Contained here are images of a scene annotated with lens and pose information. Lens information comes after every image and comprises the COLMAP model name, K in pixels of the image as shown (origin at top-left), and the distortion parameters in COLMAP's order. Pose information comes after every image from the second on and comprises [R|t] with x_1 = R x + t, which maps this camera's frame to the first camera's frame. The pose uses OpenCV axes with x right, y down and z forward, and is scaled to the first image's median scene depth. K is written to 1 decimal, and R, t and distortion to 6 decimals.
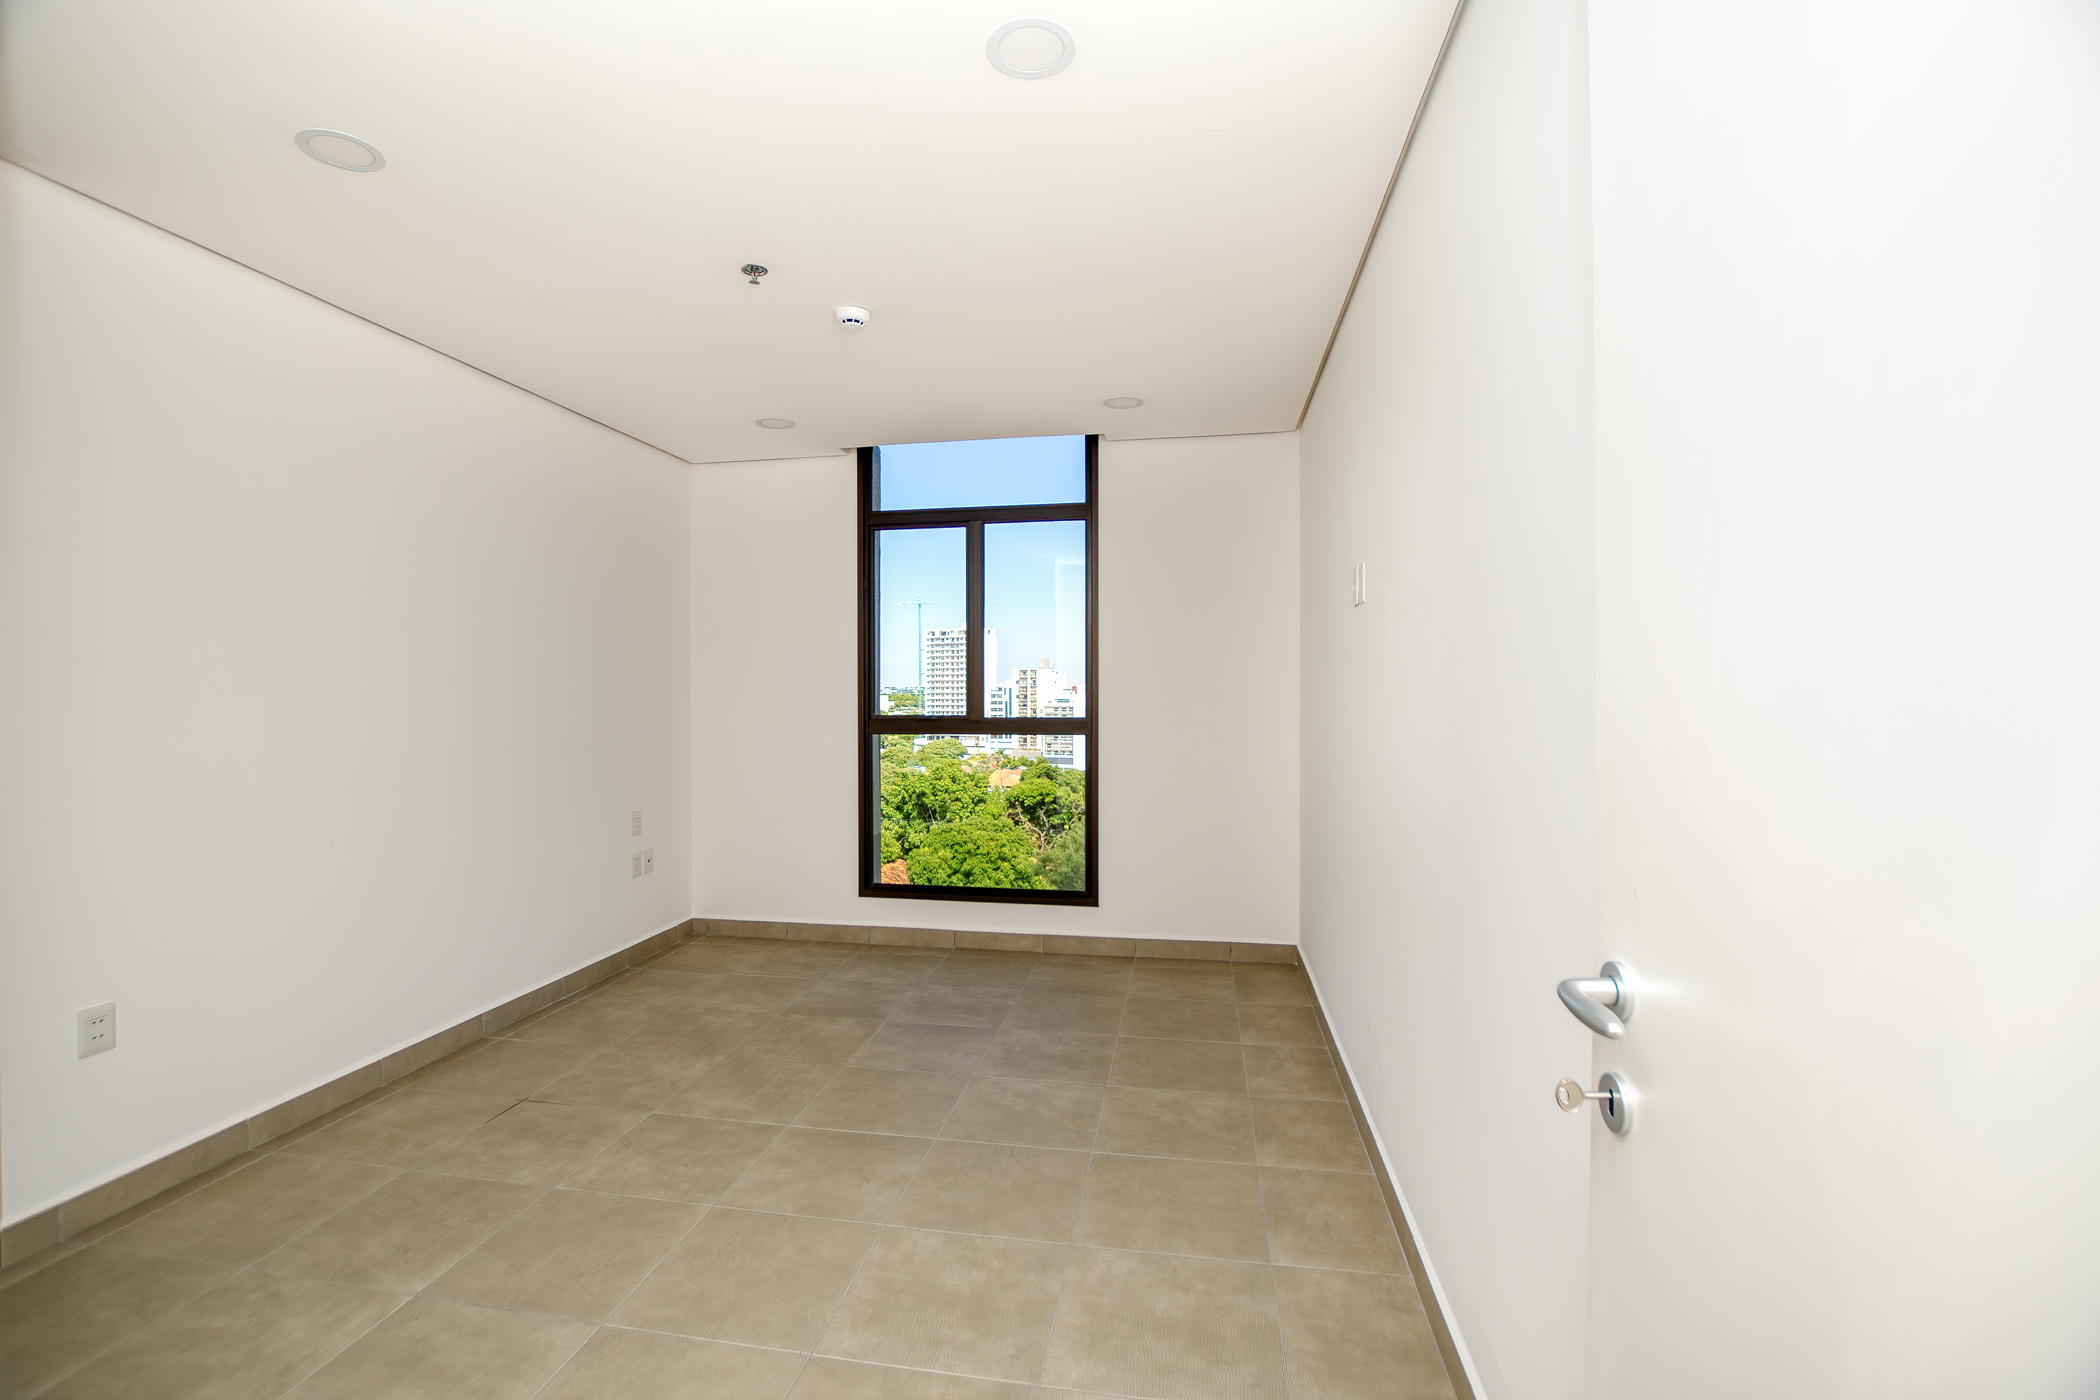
lens RADIAL K [[903.0, 0, 1046.8], [0, 903.0, 703.1], [0, 0, 1]] dist [0.000469, 0.000028]
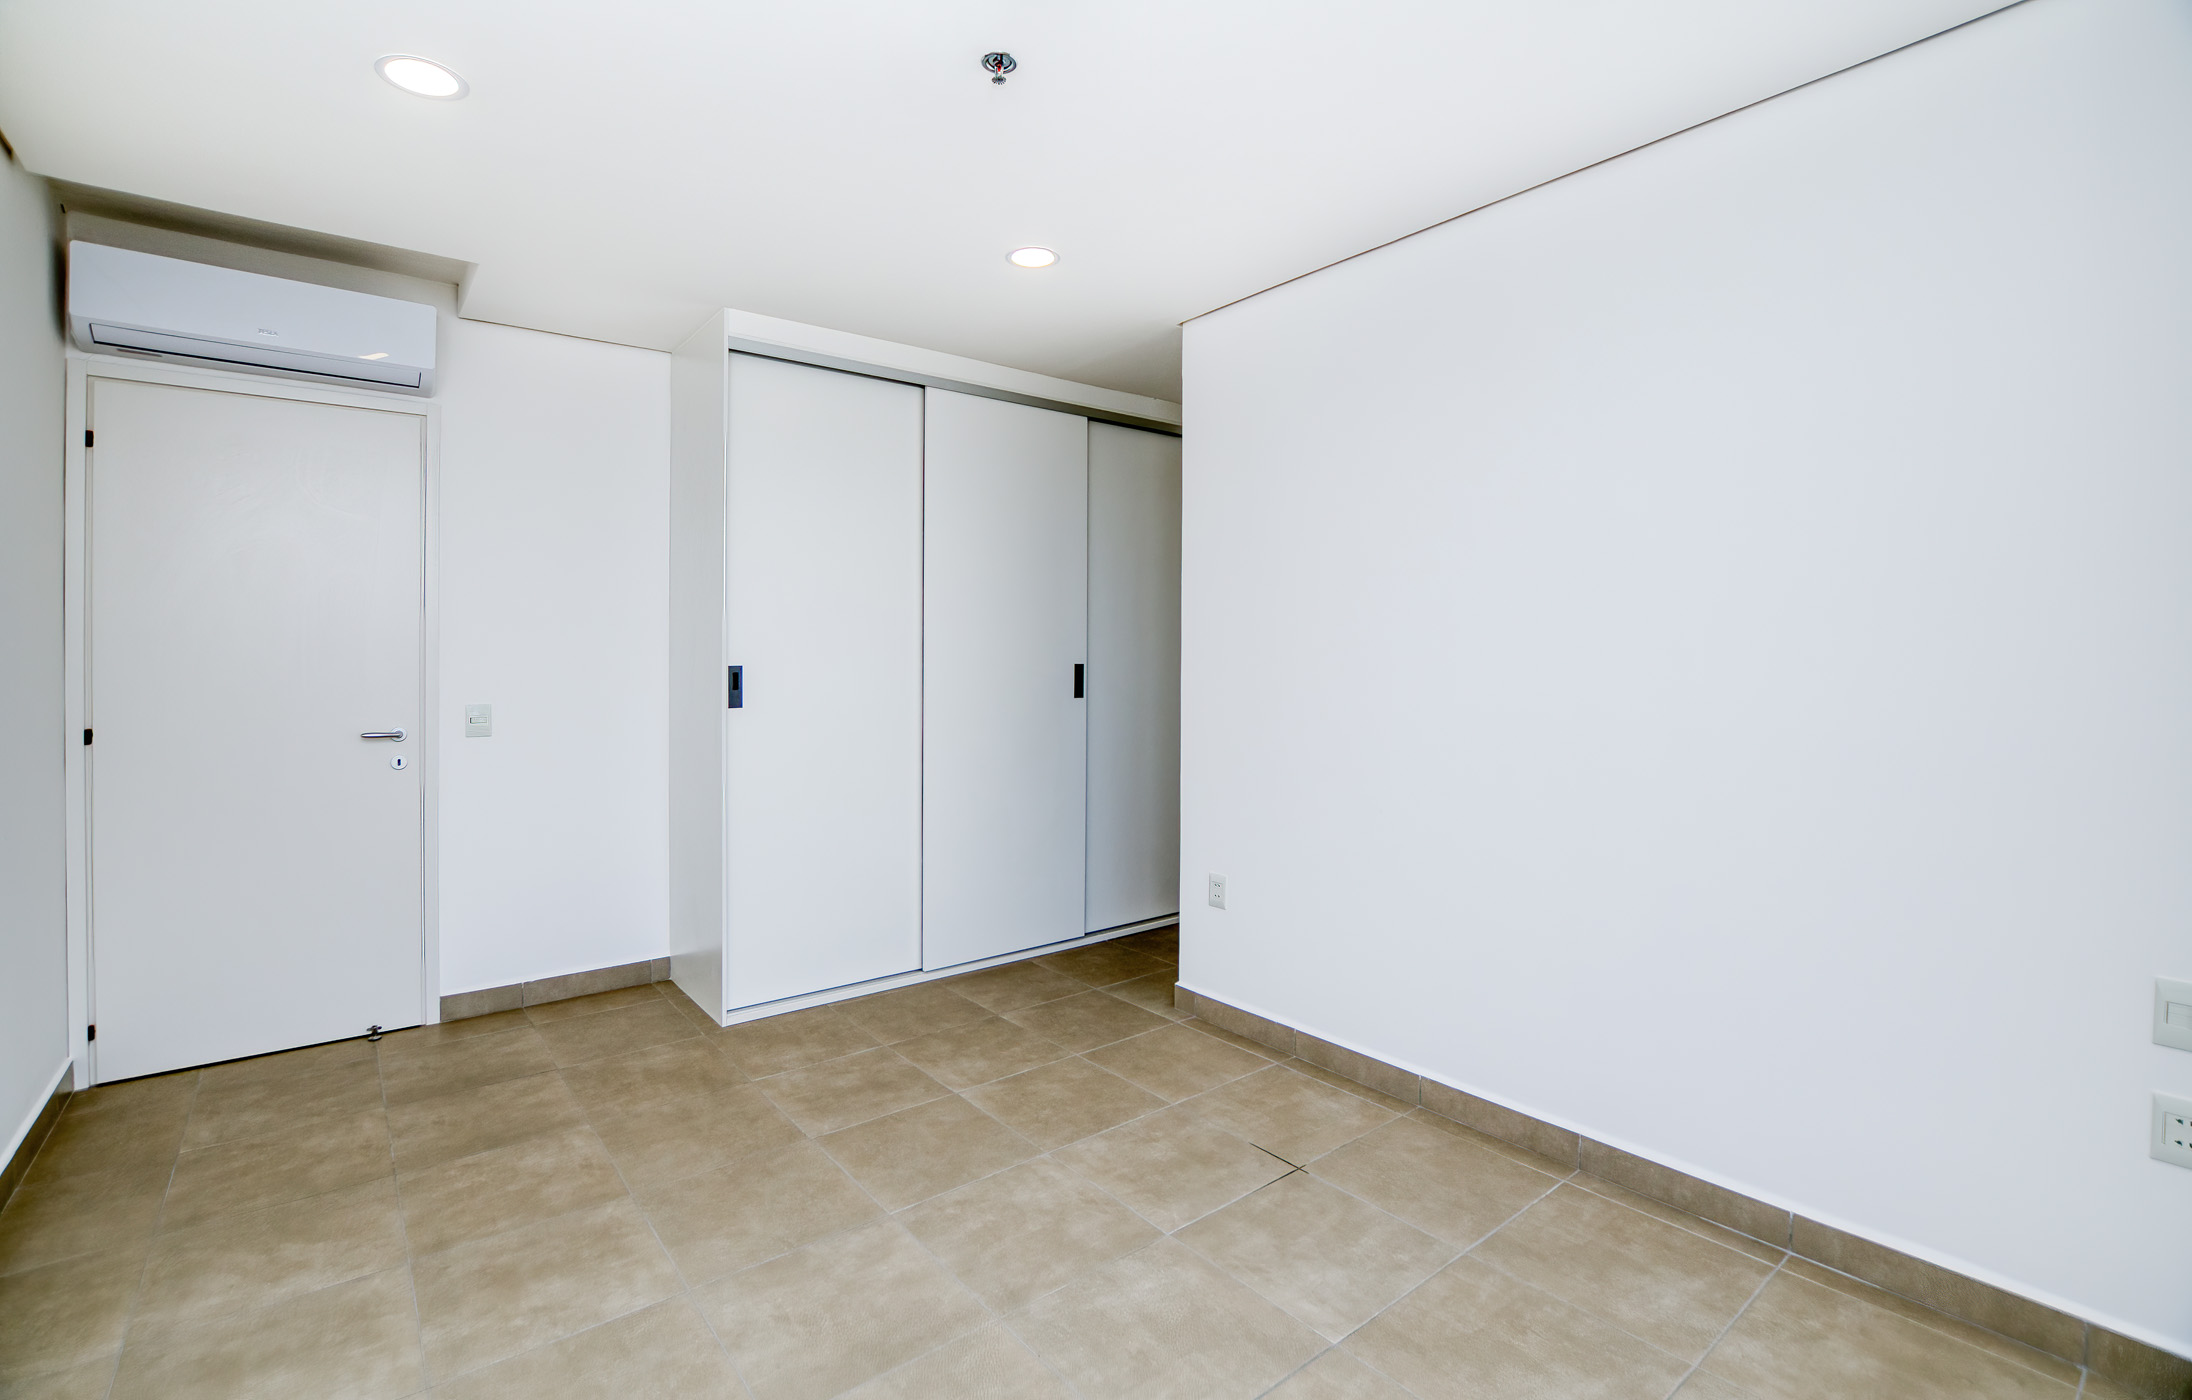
lens RADIAL K [[978.1, 0, 1061.9], [0, 978.1, 654.1], [0, 0, 1]] dist [-0.005784, -0.000563]
pose [[-0.690389, 0.007886, -0.723395, 0.187275], [0.007813, 0.999964, 0.003444, -0.017384], [0.723396, -0.003274, -0.690426, 1.484277]]
